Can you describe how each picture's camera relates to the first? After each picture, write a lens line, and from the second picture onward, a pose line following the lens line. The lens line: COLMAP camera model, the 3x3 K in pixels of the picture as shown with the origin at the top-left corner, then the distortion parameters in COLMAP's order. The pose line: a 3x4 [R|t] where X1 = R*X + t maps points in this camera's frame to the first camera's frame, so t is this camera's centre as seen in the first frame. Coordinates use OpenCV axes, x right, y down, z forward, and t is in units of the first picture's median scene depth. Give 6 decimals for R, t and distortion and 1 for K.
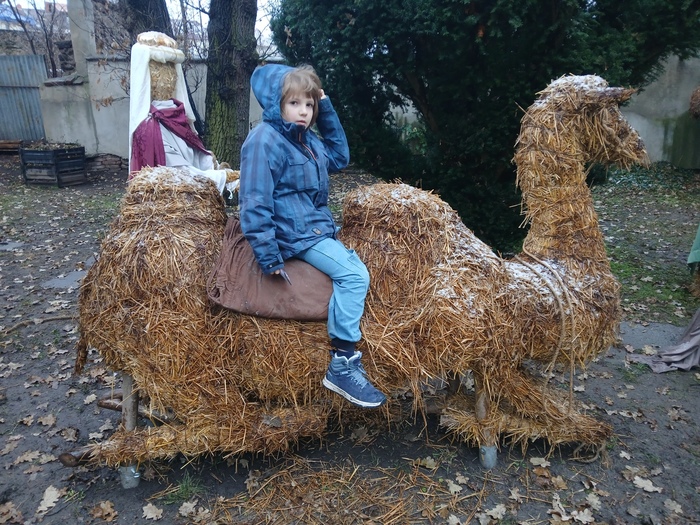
lens RADIAL K [[536.8, 0, 352.9], [0, 536.8, 268.2], [0, 0, 1]] dist [0.033875, -0.083420]
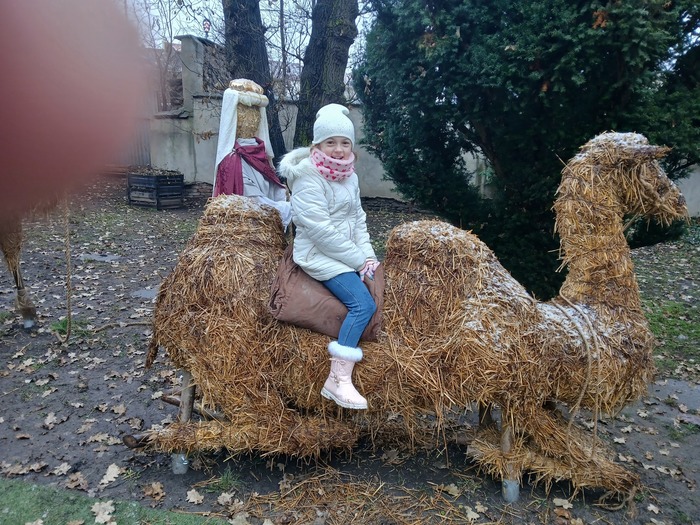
lens RADIAL K [[539.4, 0, 352.6], [0, 539.4, 265.6], [0, 0, 1]] dist [0.030565, -0.083250]
pose [[0.986138, 0.076454, -0.147265, 0.059531], [-0.087402, 0.993756, -0.069353, 0.016593], [0.141044, 0.081262, 0.986663, -0.078037]]
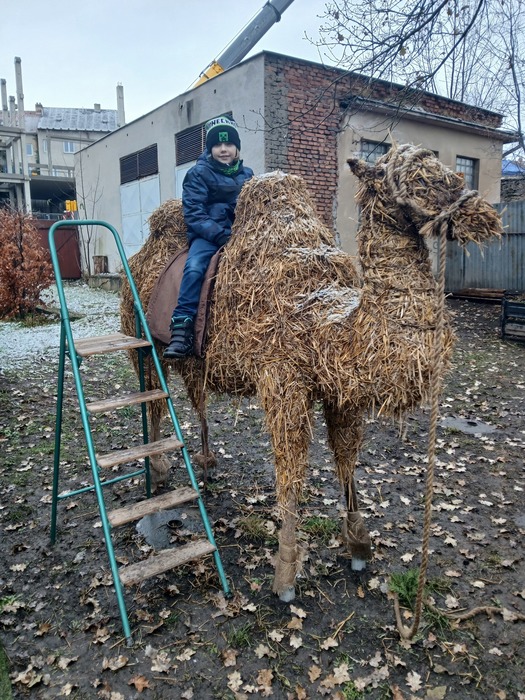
lens RADIAL K [[528.2, 0, 250.5], [0, 528.2, 349.4], [0, 0, 1]] dist [0.033791, -0.076671]
pose [[0.566860, 0.134098, -0.812827, -0.407543], [-0.221408, 0.975160, 0.006471, -0.174005], [0.793504, 0.176298, 0.582470, 0.492004]]
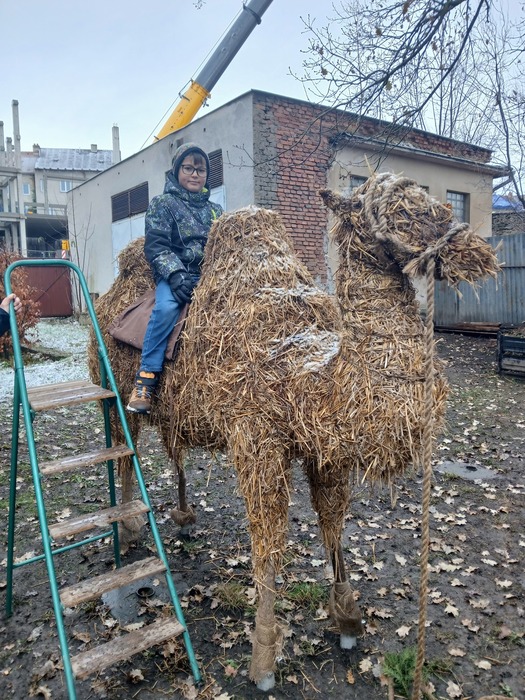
lens RADIAL K [[530.5, 0, 253.0], [0, 530.5, 350.3], [0, 0, 1]] dist [0.012982, -0.042826]
pose [[0.576152, 0.078530, -0.813561, -0.456316], [-0.211743, 0.975733, -0.055770, -0.204462], [0.789439, 0.204398, 0.578799, 0.564323]]
